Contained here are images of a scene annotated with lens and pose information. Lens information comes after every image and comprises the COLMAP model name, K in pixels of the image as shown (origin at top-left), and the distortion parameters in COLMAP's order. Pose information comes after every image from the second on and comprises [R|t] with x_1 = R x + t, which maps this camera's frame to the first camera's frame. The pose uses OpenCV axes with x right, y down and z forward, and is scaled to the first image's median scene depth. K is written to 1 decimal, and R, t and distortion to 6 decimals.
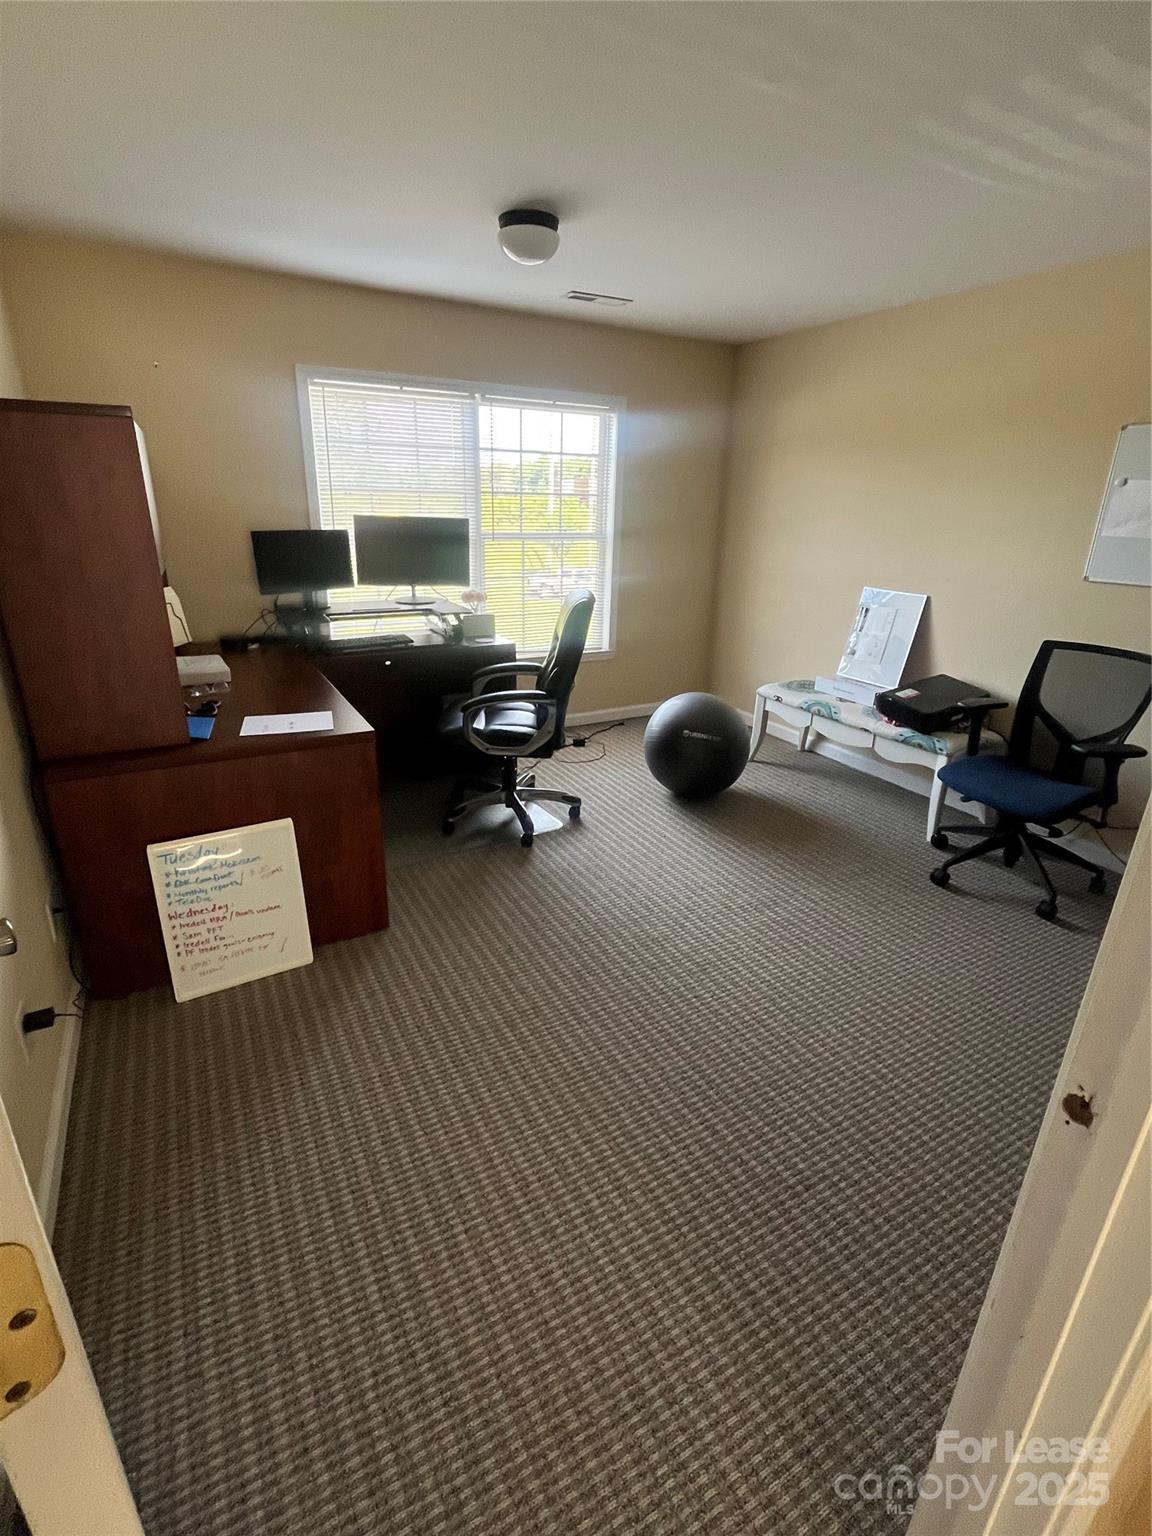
lens RADIAL K [[720.7, 0, 574.4], [0, 720.7, 769.2], [0, 0, 1]] dist [-0.006257, 0.000519]
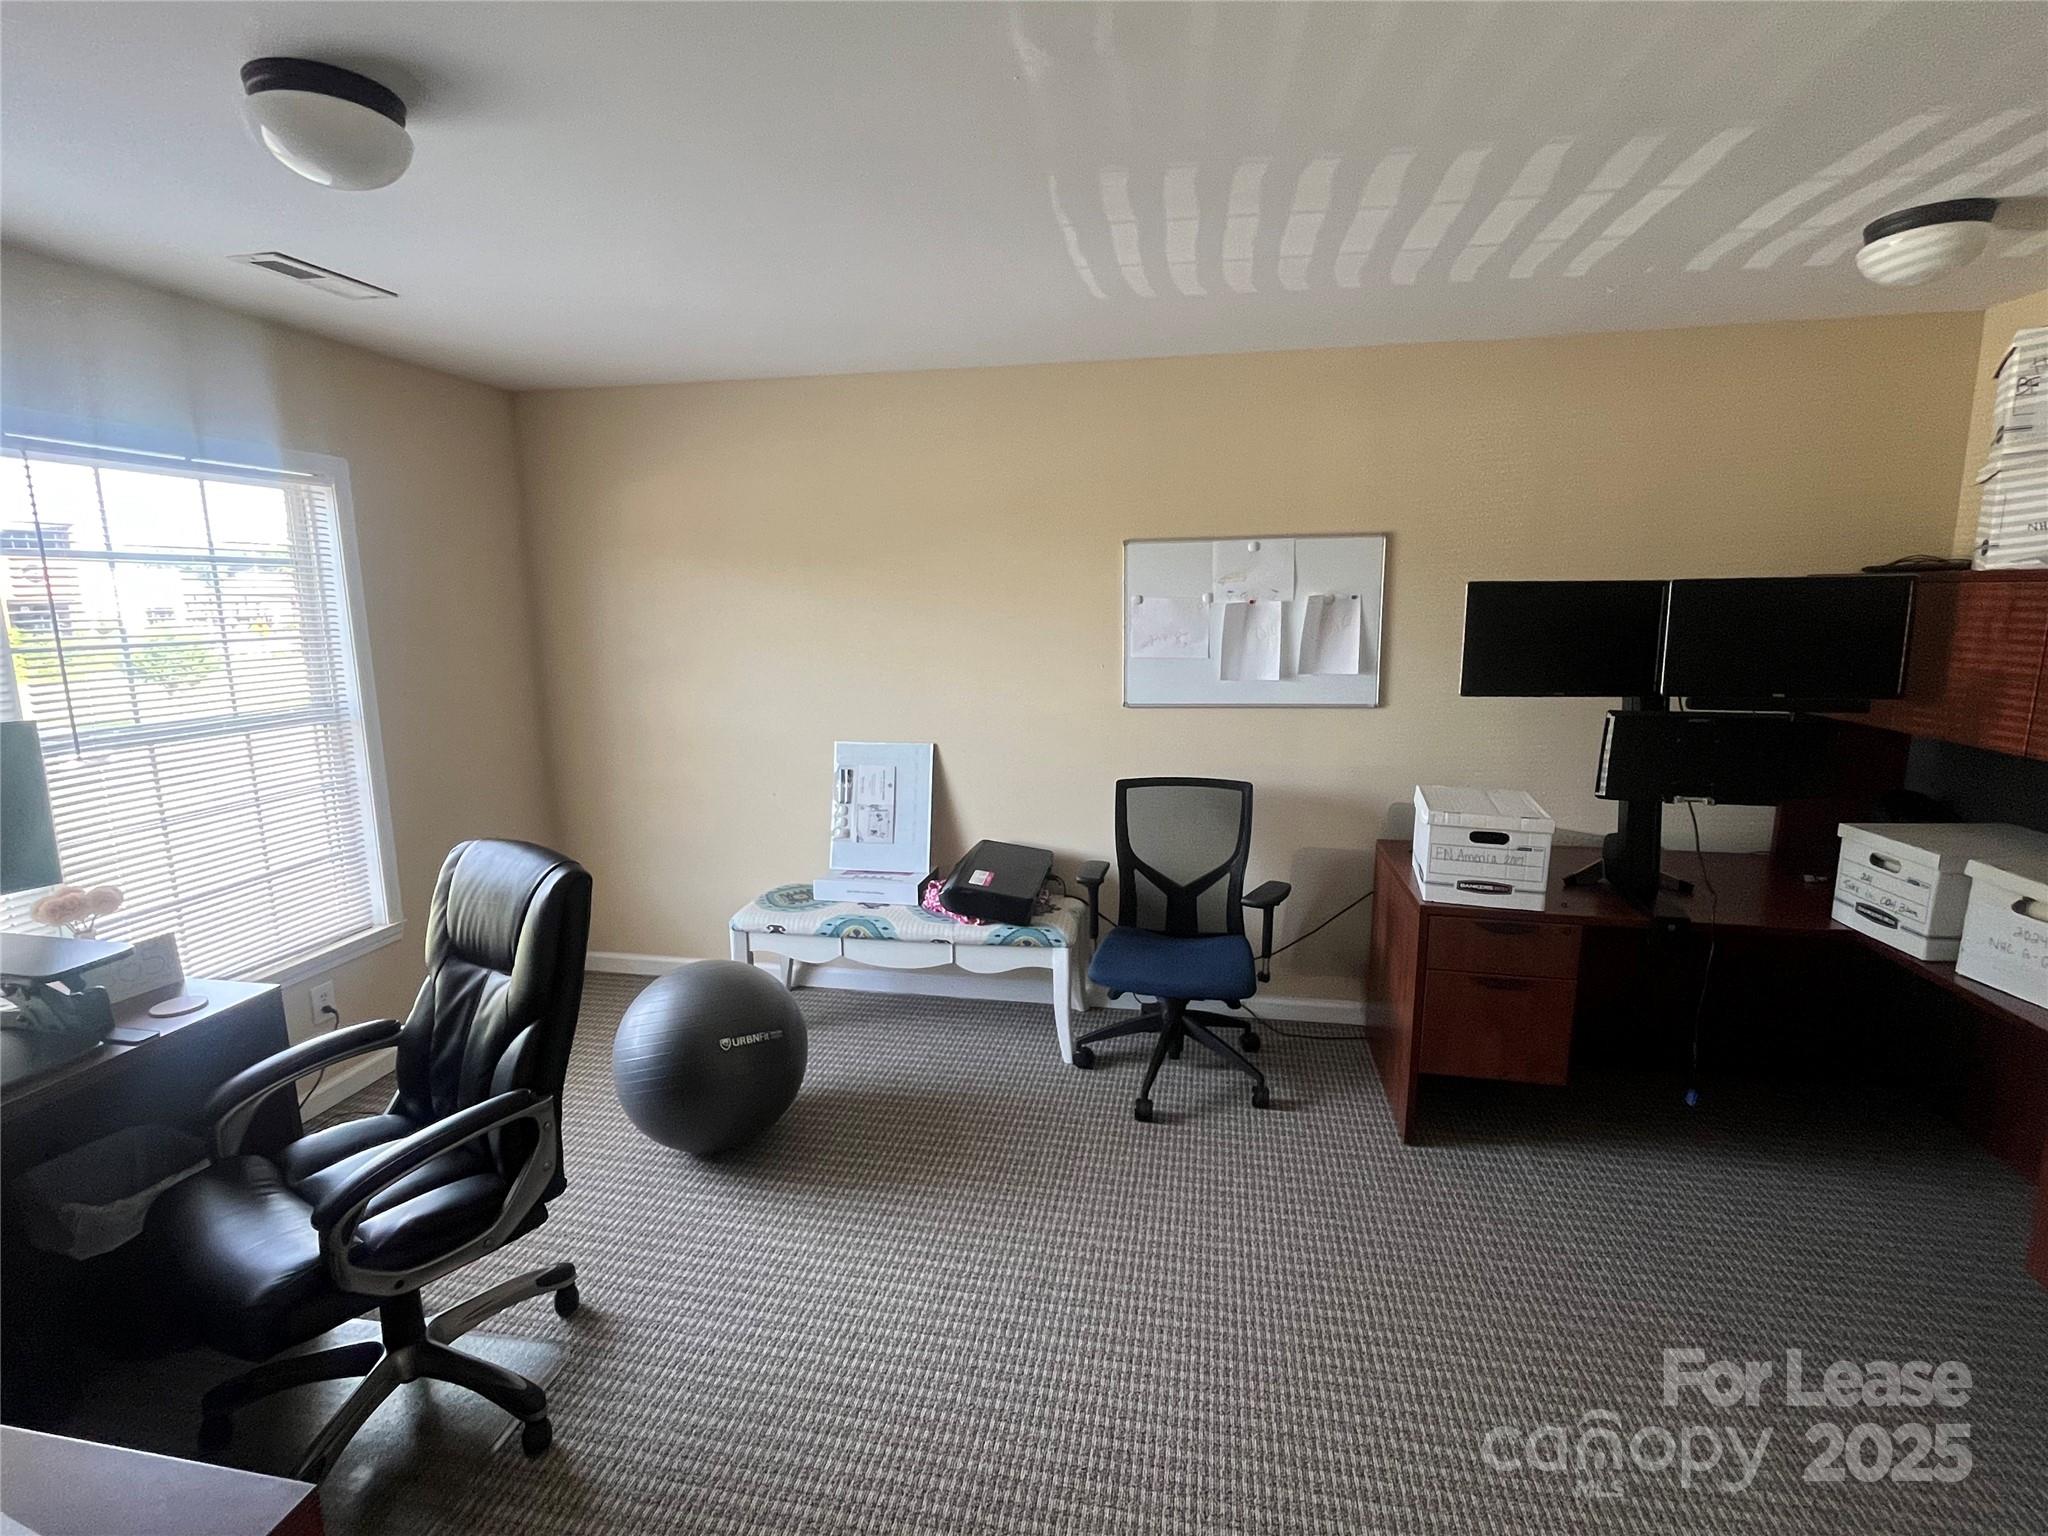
lens RADIAL K [[960.9, 0, 1022.8], [0, 960.9, 765.8], [0, 0, 1]] dist [-0.006257, 0.000519]
pose [[0.630774, -0.161991, 0.758870, -0.232114], [0.292250, 0.955549, -0.038944, -0.162880], [-0.718828, 0.246344, 0.650077, 0.305885]]
